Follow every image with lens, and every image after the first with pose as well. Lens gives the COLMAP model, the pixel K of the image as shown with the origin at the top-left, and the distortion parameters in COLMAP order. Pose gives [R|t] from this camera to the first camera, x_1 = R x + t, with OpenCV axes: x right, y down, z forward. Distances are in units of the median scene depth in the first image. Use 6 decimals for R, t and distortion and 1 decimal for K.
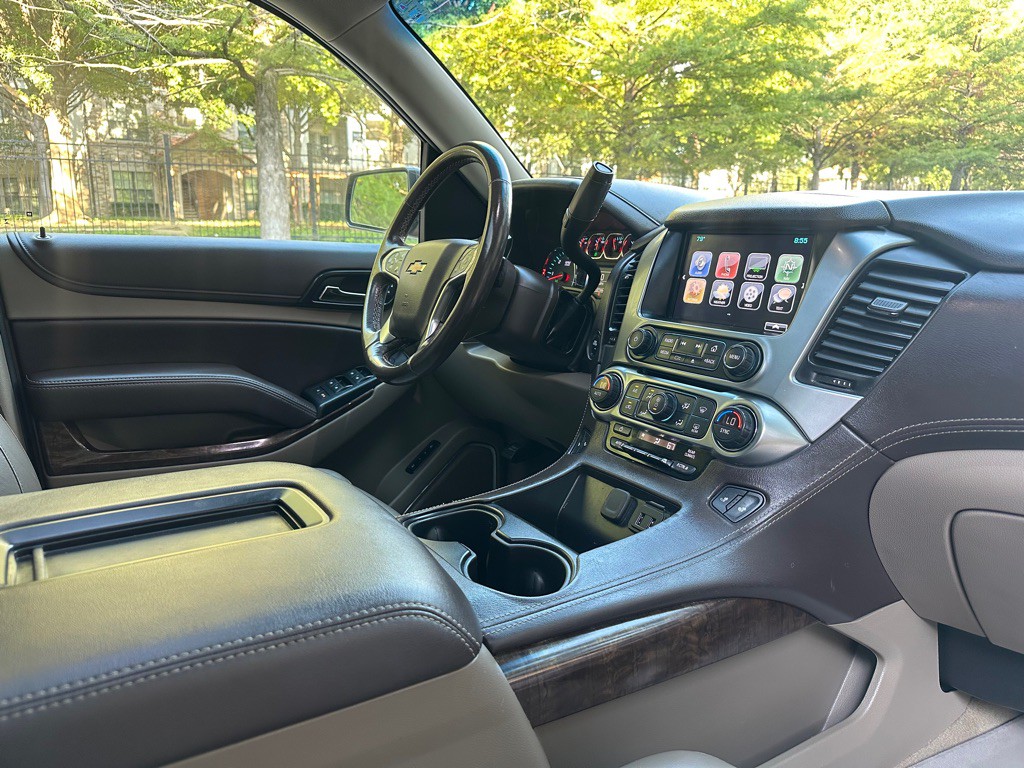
lens RADIAL K [[727.5, 0, 514.9], [0, 727.5, 386.8], [0, 0, 1]] dist [0.013387, -0.016373]
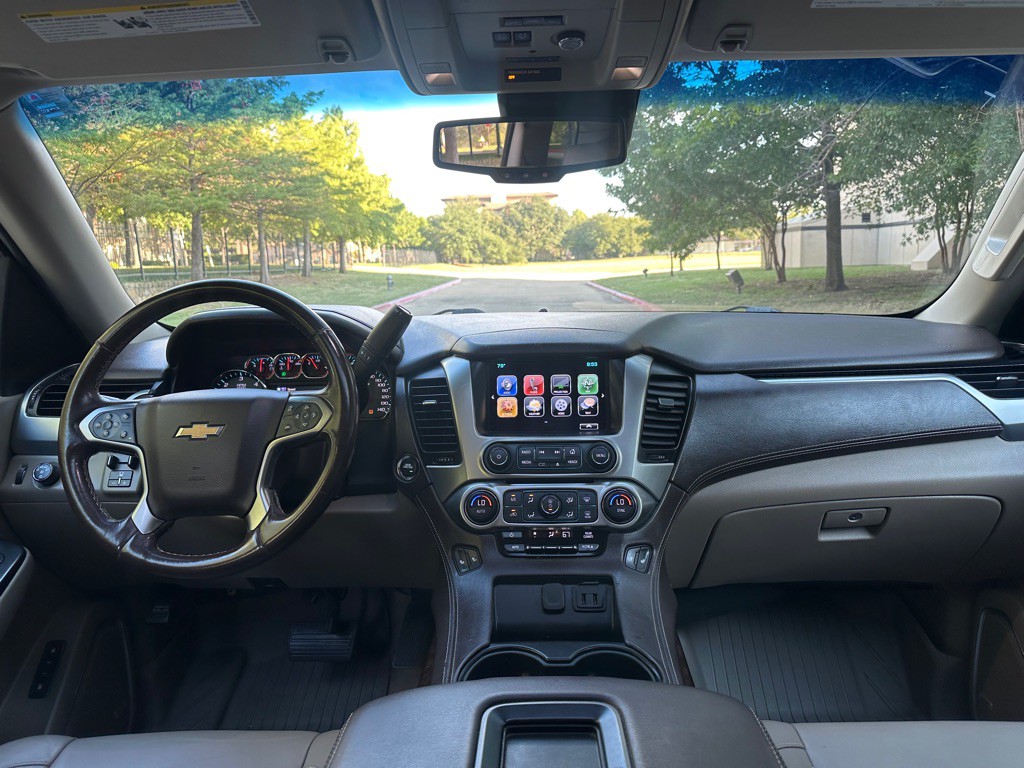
lens RADIAL K [[727.5, 0, 516.4], [0, 727.5, 376.8], [0, 0, 1]] dist [0.013387, -0.016373]
pose [[0.539380, -0.147486, 0.829046, -0.808235], [0.190394, 0.980406, 0.050542, -0.257071], [-0.820256, 0.130584, 0.556892, 0.311145]]
